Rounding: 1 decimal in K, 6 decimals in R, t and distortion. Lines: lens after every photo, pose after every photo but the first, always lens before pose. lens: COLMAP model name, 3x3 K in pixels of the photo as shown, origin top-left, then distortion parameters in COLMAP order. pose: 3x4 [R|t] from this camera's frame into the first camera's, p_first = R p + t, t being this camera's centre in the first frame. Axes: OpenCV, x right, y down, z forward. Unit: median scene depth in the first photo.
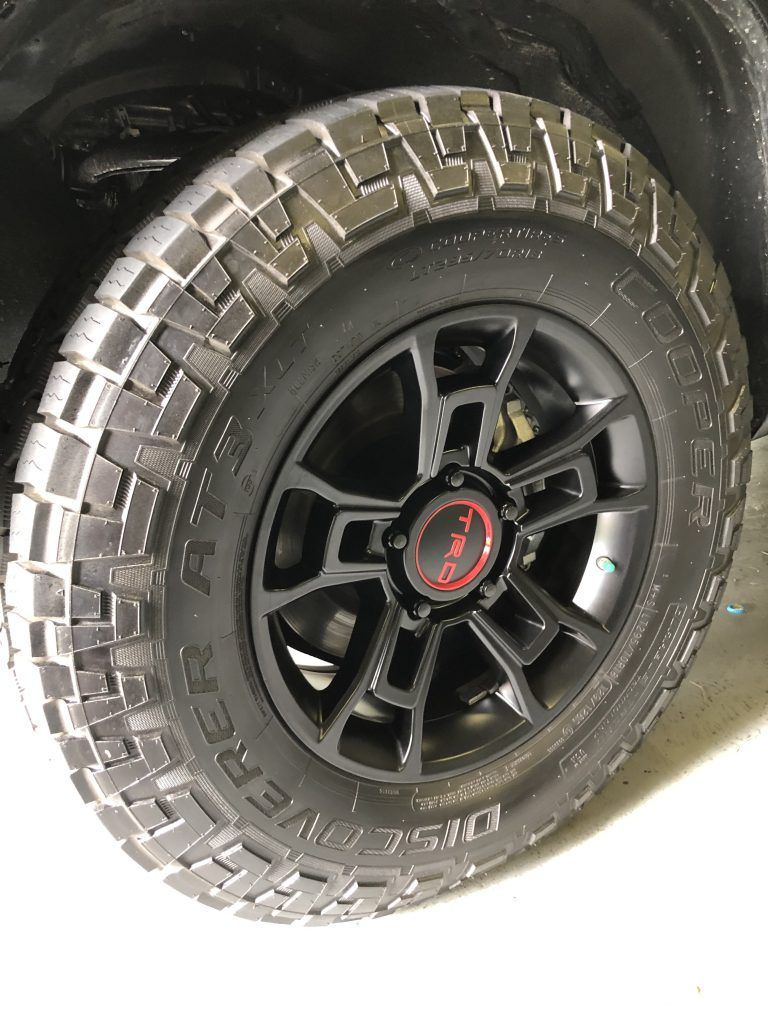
lens RADIAL K [[822.5, 0, 366.4], [0, 822.5, 511.3], [0, 0, 1]] dist [0.013727, 0.003238]
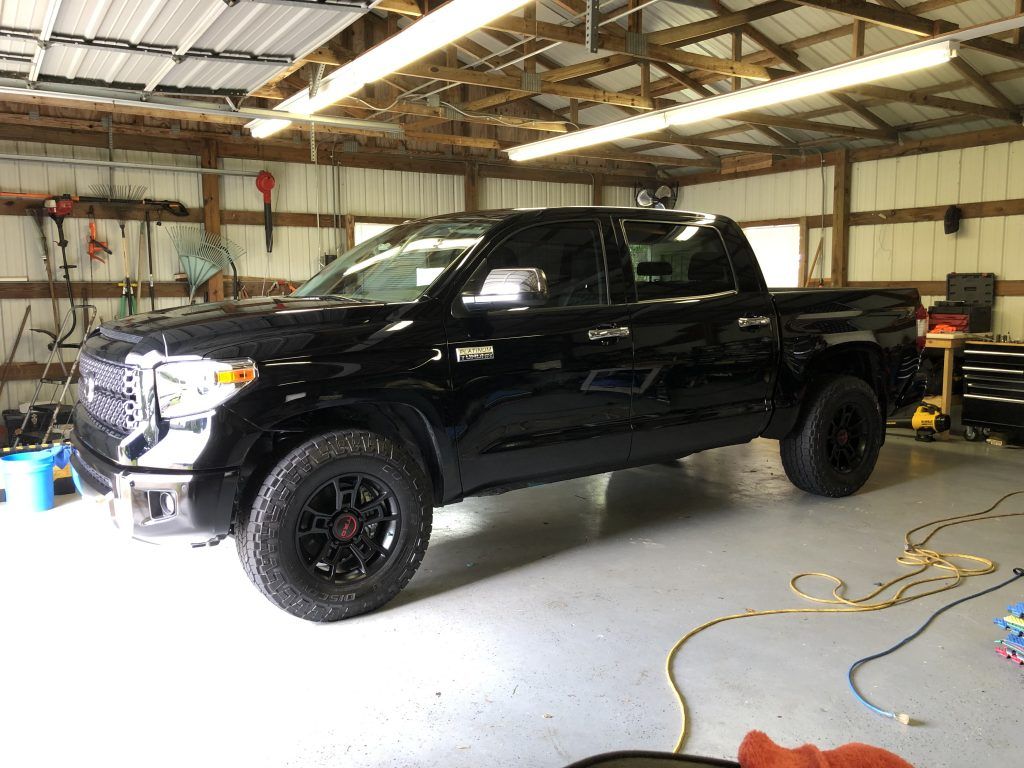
lens RADIAL K [[833.9, 0, 512.0], [0, 833.9, 384.0], [0, 0, 1]] dist [0.009606, 0.009276]
pose [[0.993479, 0.035678, 0.108286, 0.486531], [-0.009779, 0.972941, -0.230845, 0.323253], [-0.113592, 0.228281, 0.966946, -3.545015]]
